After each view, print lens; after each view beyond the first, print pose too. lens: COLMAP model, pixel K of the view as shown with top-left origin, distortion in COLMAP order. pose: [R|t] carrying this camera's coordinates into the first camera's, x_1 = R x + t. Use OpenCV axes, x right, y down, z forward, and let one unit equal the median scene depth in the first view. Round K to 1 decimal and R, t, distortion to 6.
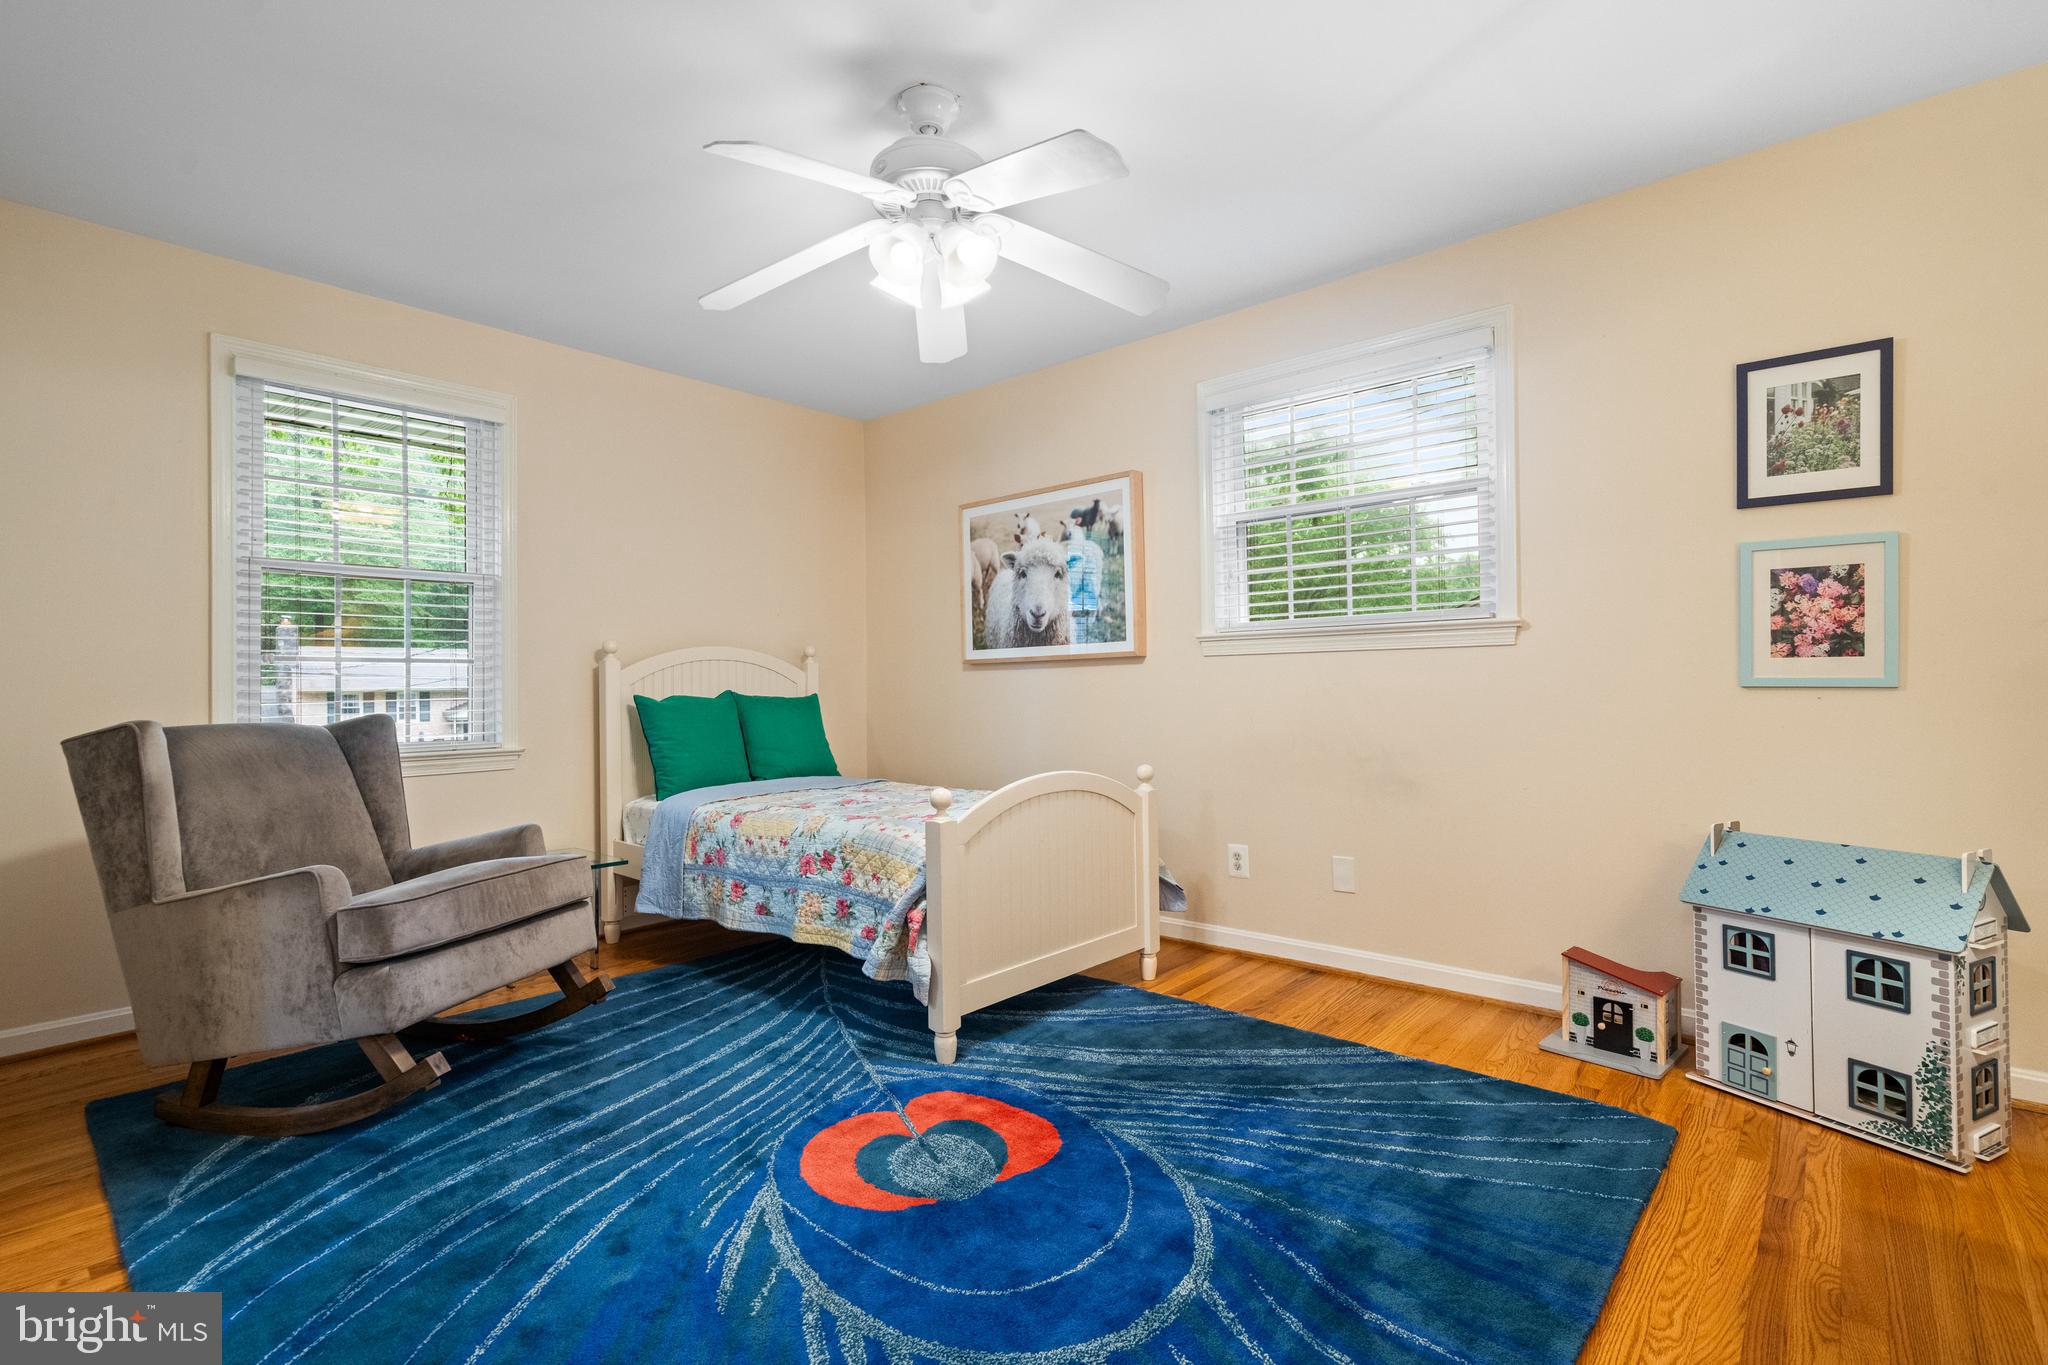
lens RADIAL K [[934.1, 0, 1024.0], [0, 934.1, 682.5], [0, 0, 1]] dist [-0.000368, -0.000078]
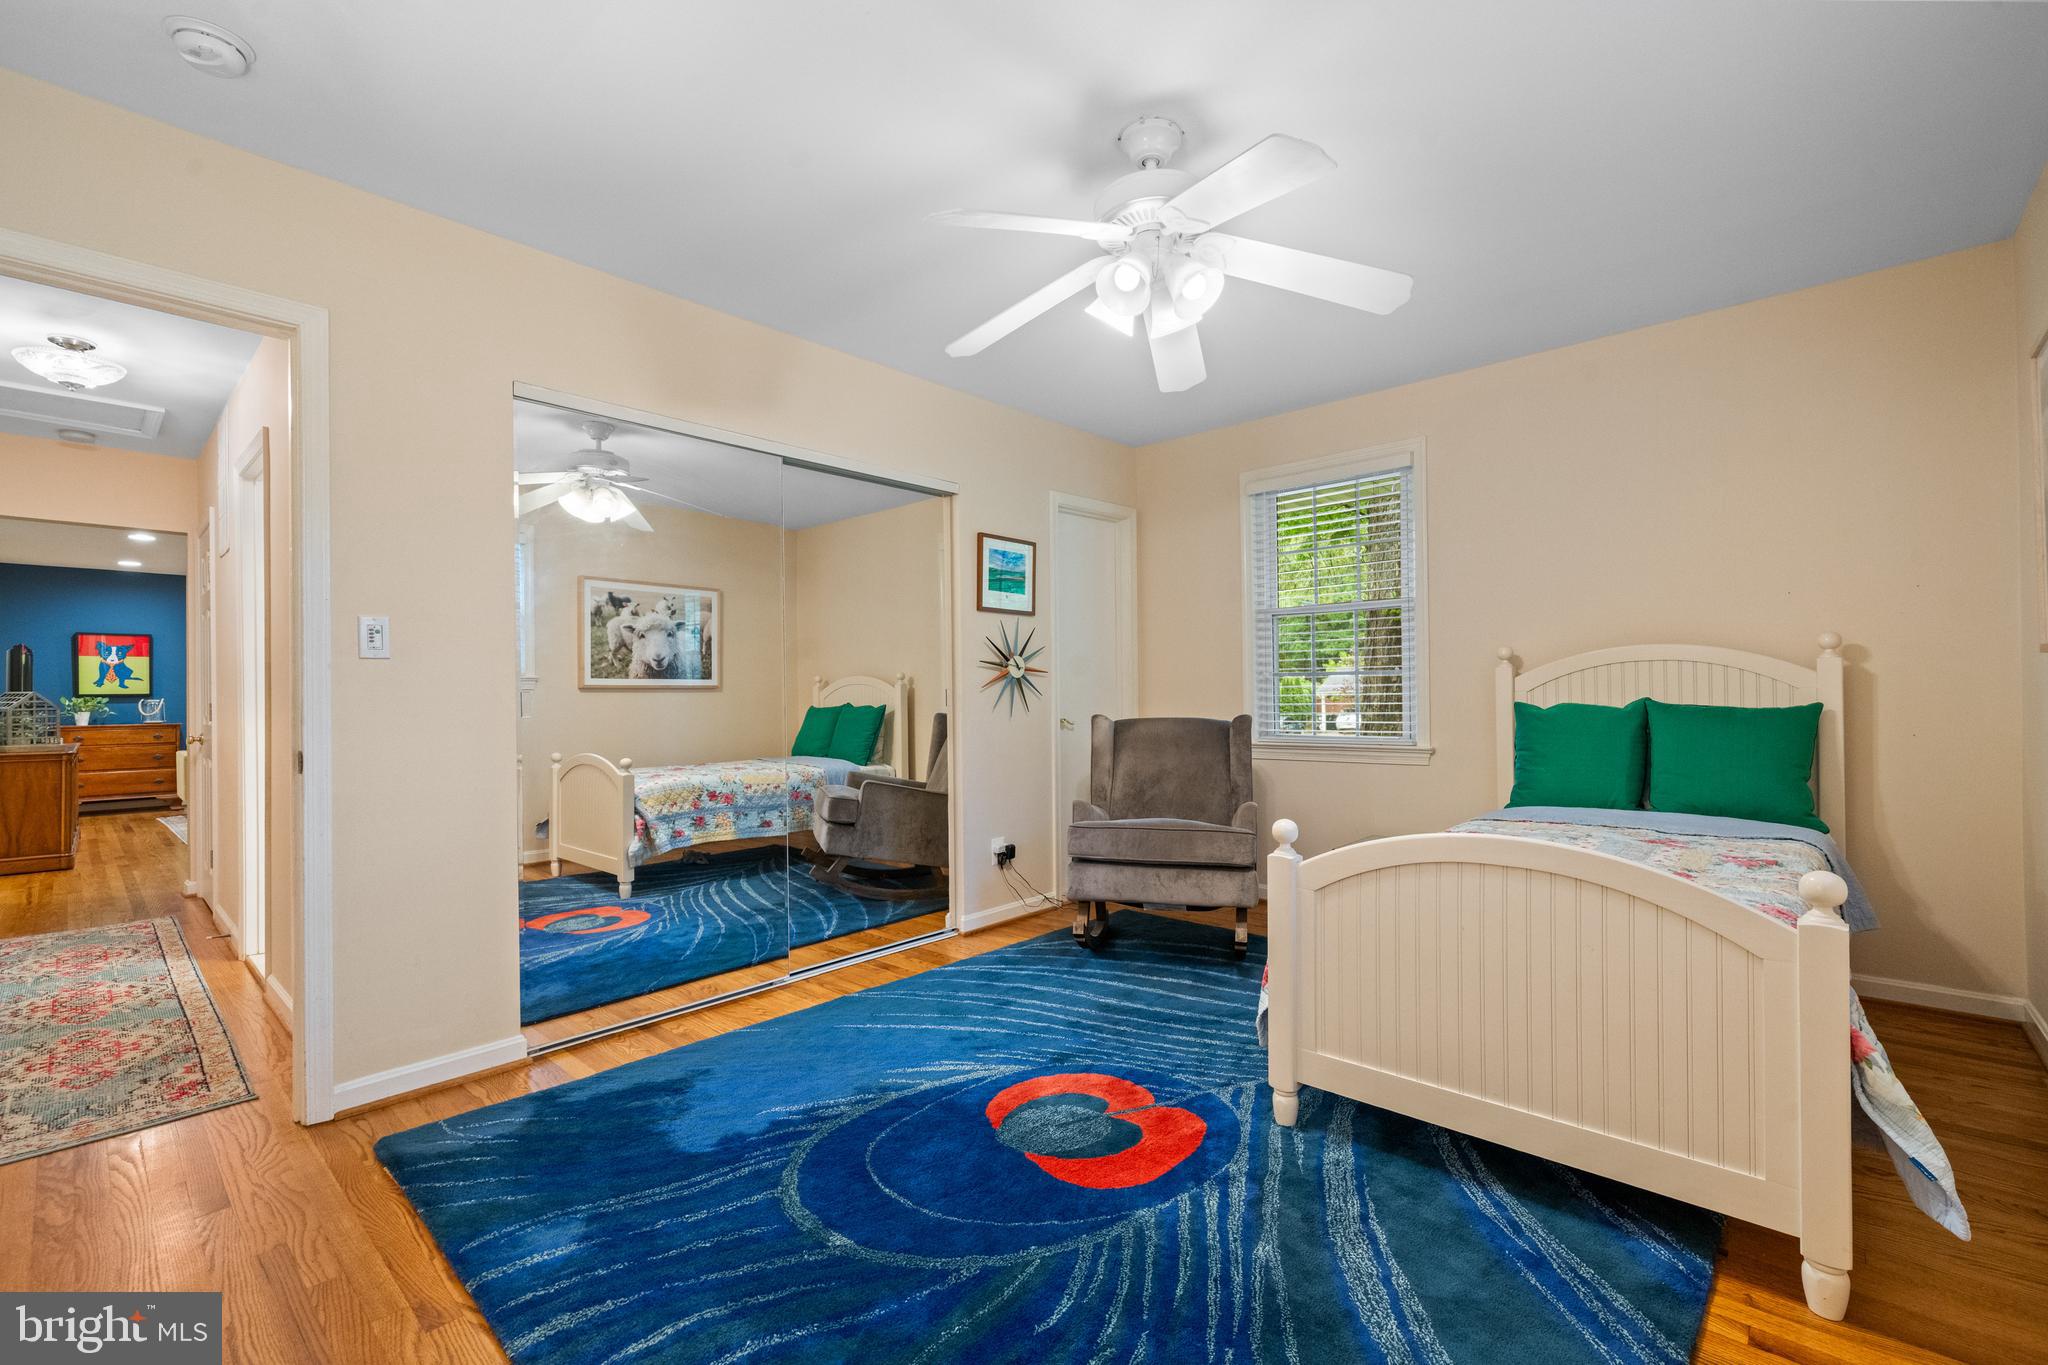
lens RADIAL K [[888.0, 0, 1028.7], [0, 888.0, 697.5], [0, 0, 1]] dist [0.001135, -0.000019]
pose [[-0.009617, 0.012716, -0.999873, 0.910128], [0.007290, 0.999893, 0.012646, -0.010226], [0.999927, -0.007168, -0.009709, 0.926191]]
